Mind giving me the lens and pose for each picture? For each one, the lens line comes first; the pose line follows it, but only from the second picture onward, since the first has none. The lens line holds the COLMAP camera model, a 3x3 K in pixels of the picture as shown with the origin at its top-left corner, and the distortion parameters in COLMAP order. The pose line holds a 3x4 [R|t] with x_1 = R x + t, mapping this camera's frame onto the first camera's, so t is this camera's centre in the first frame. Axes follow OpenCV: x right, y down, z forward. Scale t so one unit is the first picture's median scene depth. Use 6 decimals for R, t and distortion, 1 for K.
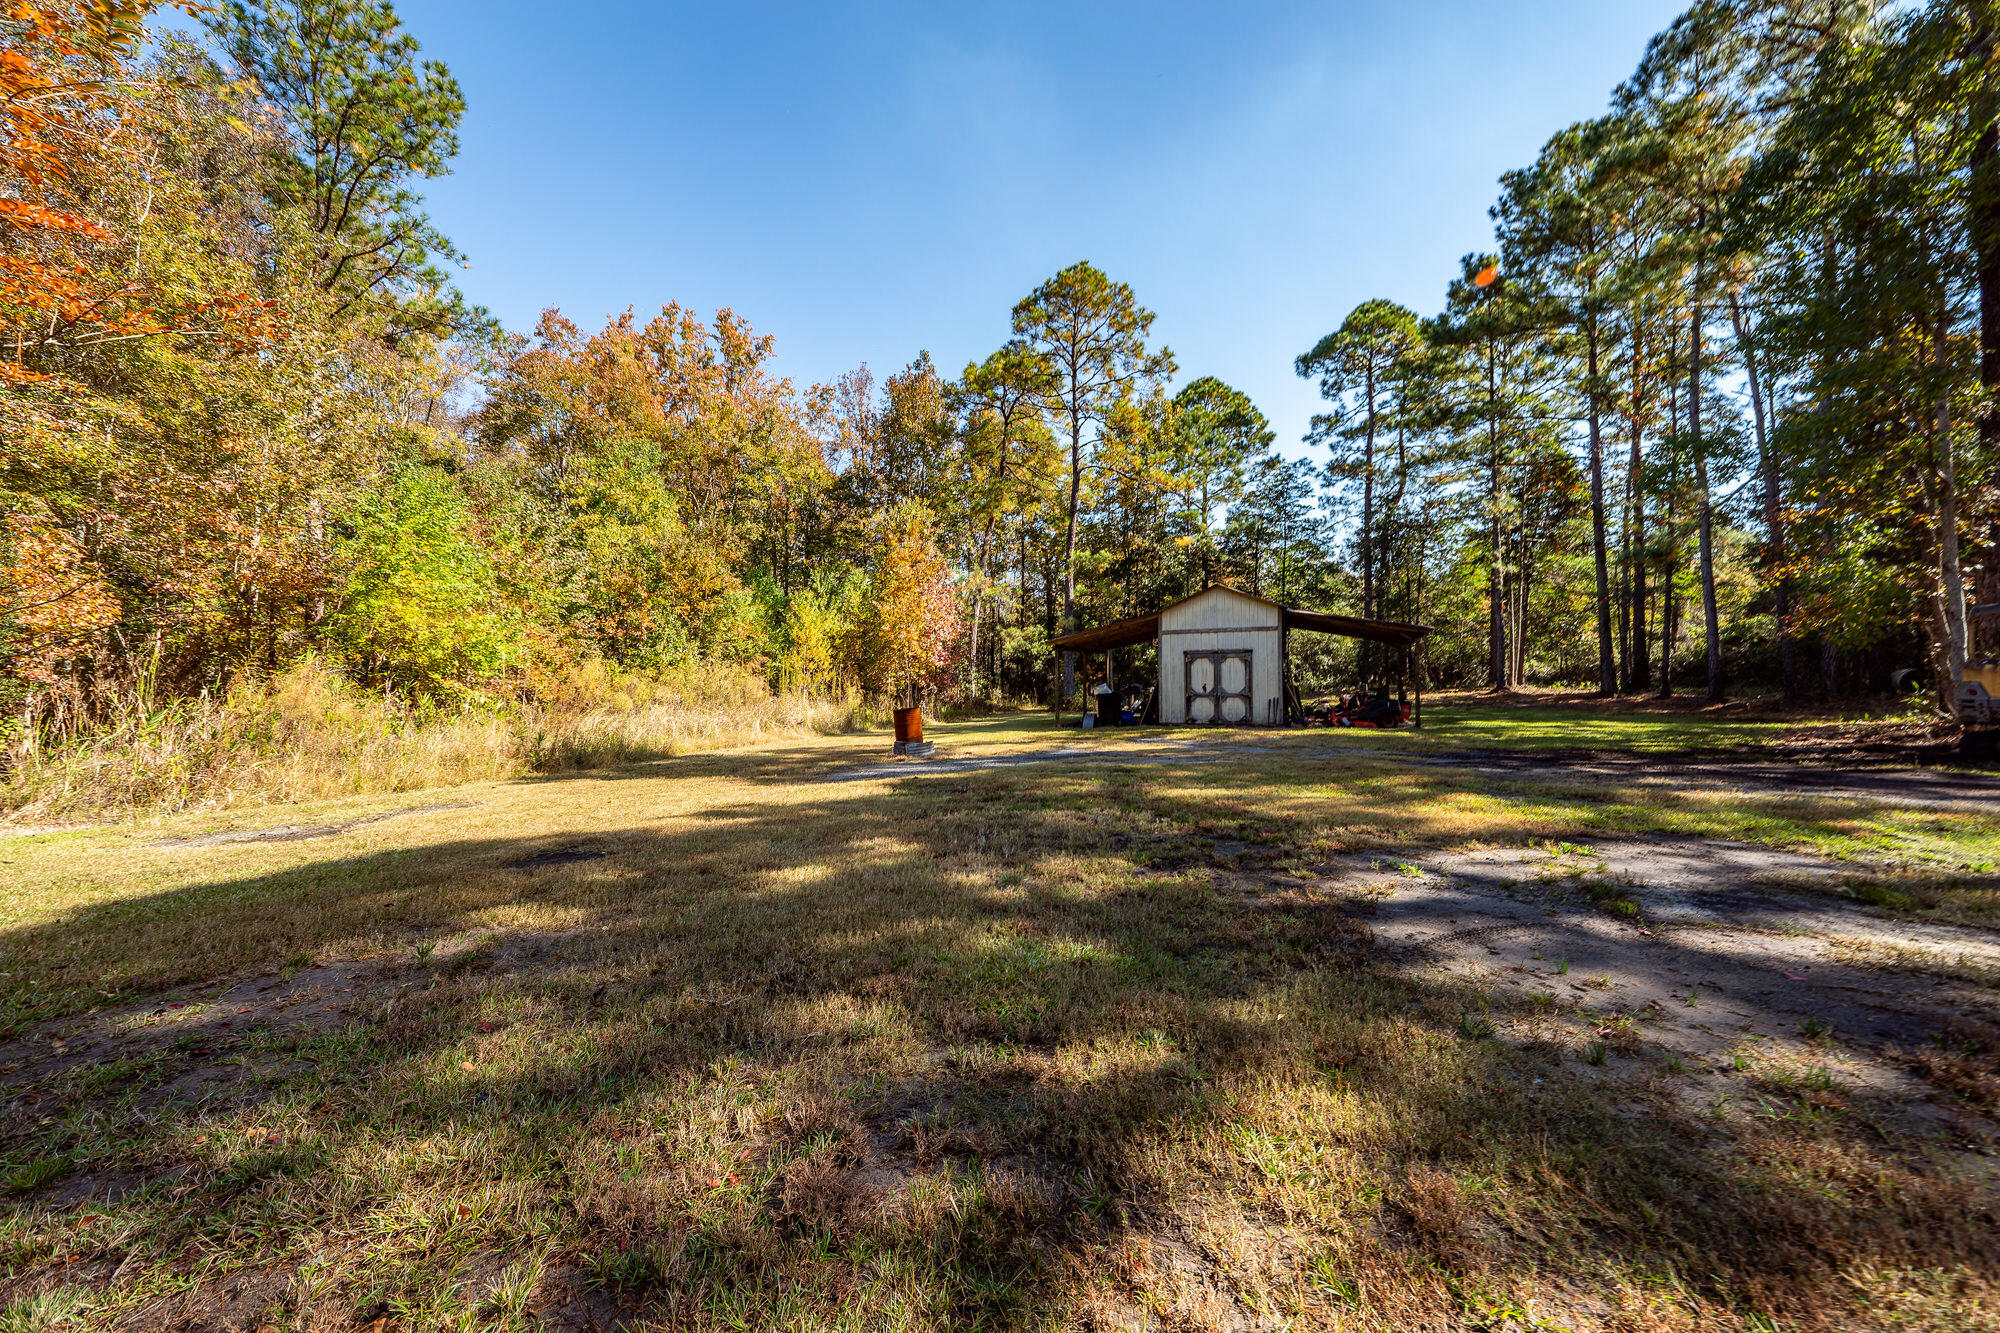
lens RADIAL K [[697.8, 0, 991.8], [0, 697.8, 674.8], [0, 0, 1]] dist [-0.015162, 0.000408]
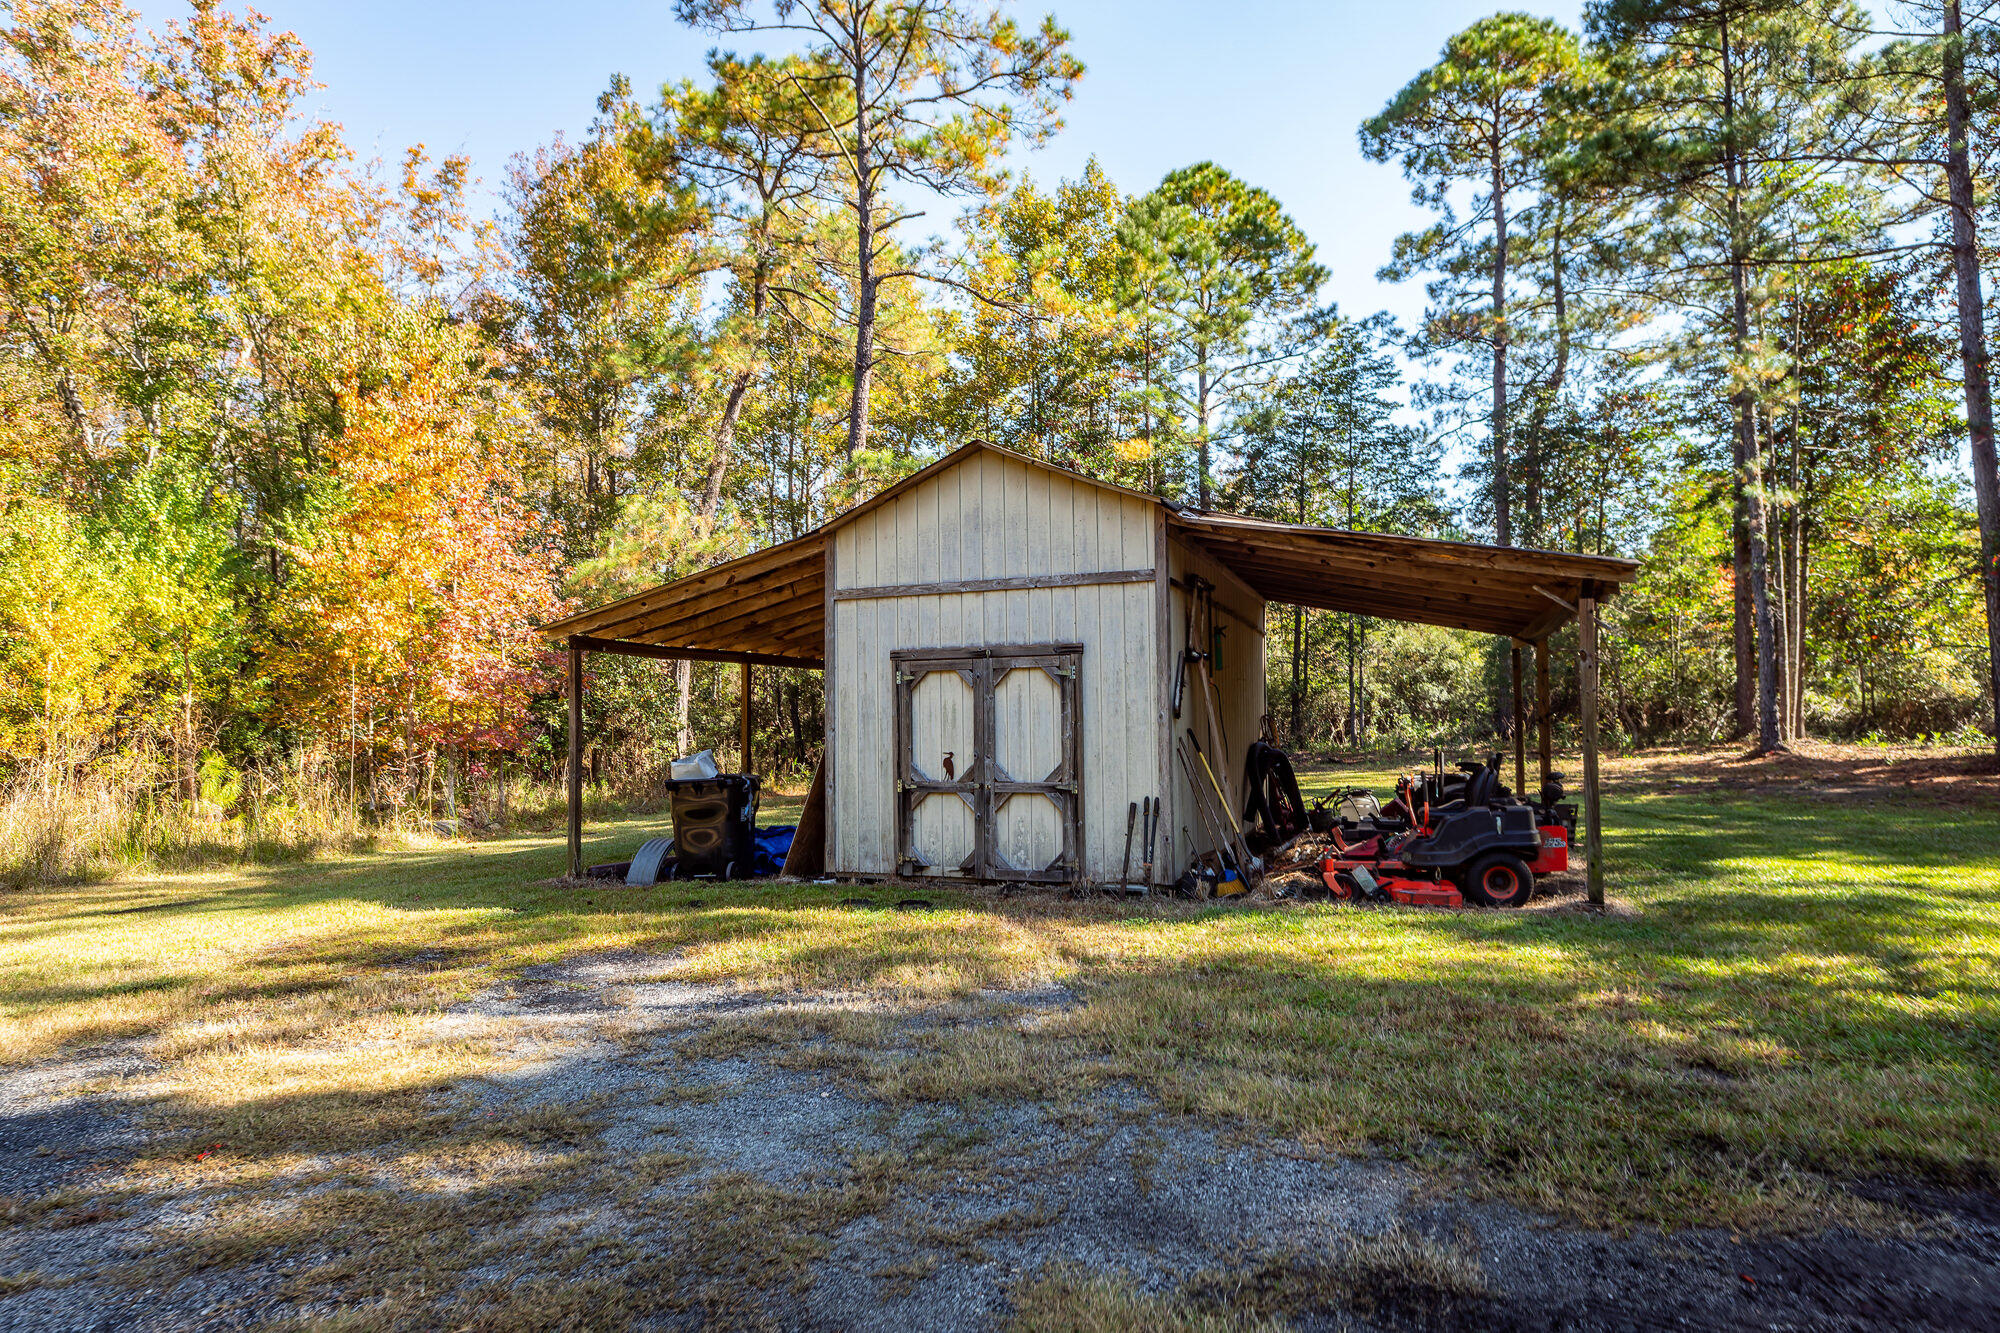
lens RADIAL K [[1082.3, 0, 1003.6], [0, 1082.3, 666.6], [0, 0, 1]] dist [-0.028909, 0.001797]
pose [[0.999134, 0.000816, 0.041601, 0.131482], [0.001194, 0.998834, -0.048267, -0.001011], [-0.041592, 0.048275, 0.997968, 0.211399]]
